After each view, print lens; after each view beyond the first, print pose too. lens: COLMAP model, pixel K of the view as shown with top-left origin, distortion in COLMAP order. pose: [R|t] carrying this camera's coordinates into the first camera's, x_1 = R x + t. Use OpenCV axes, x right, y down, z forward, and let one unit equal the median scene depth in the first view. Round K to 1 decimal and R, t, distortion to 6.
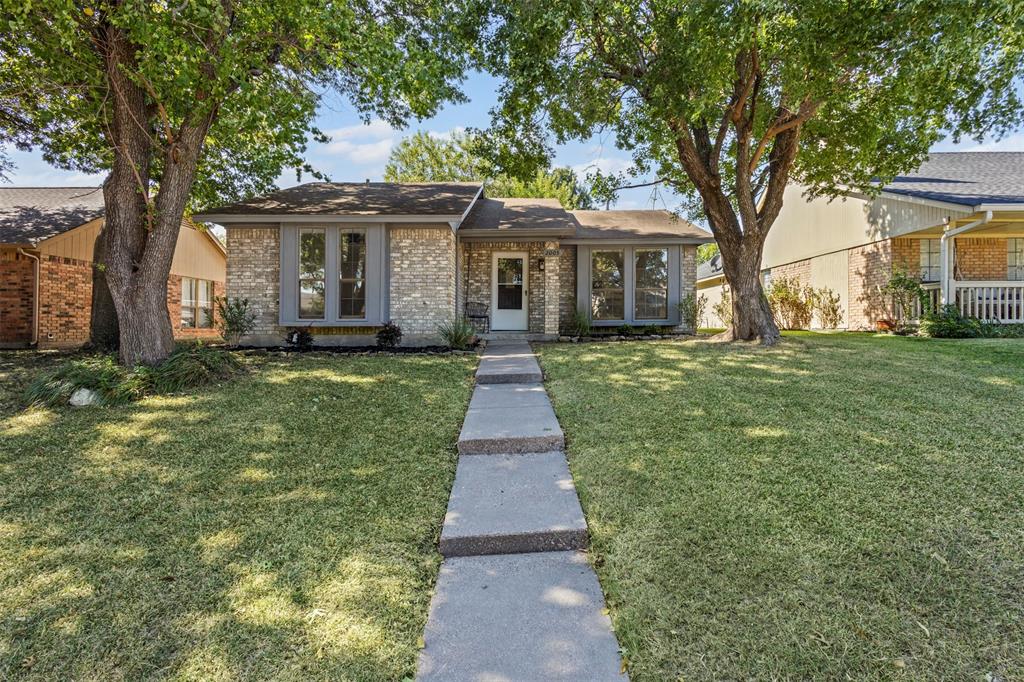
lens RADIAL K [[478.9, 0, 511.9], [0, 478.9, 336.6], [0, 0, 1]] dist [0.003148, 0.000325]
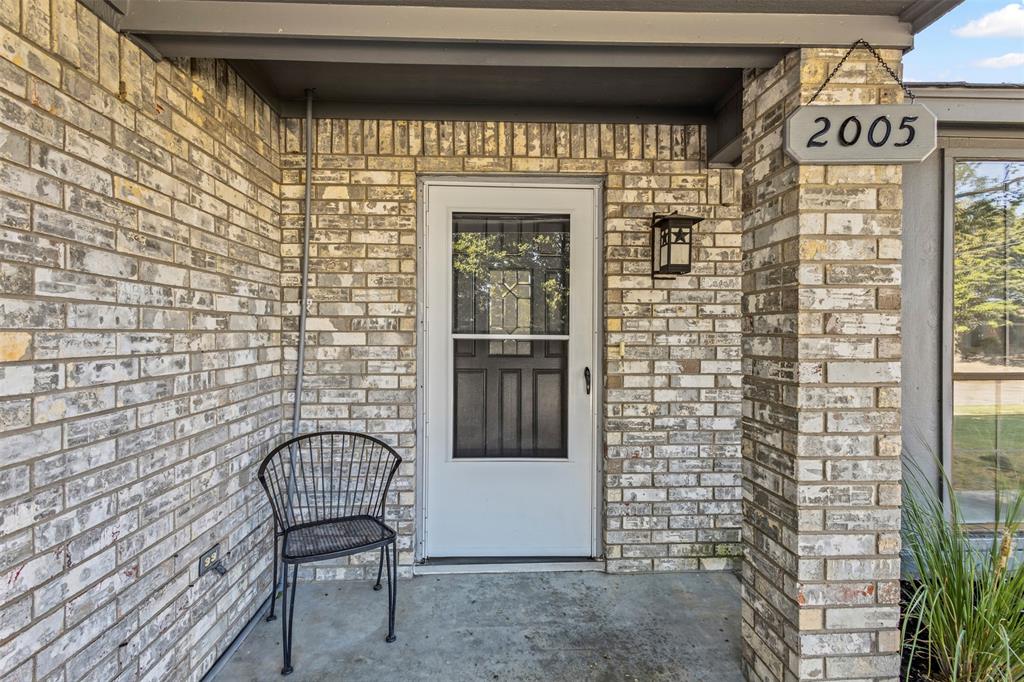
lens RADIAL K [[478.9, 0, 509.1], [0, 478.9, 339.8], [0, 0, 1]] dist [0.003148, 0.000325]
pose [[0.998015, -0.002972, 0.062911, -0.017785], [0.002962, 0.999996, 0.000243, -0.108824], [-0.062912, -0.000056, 0.998019, 0.795598]]
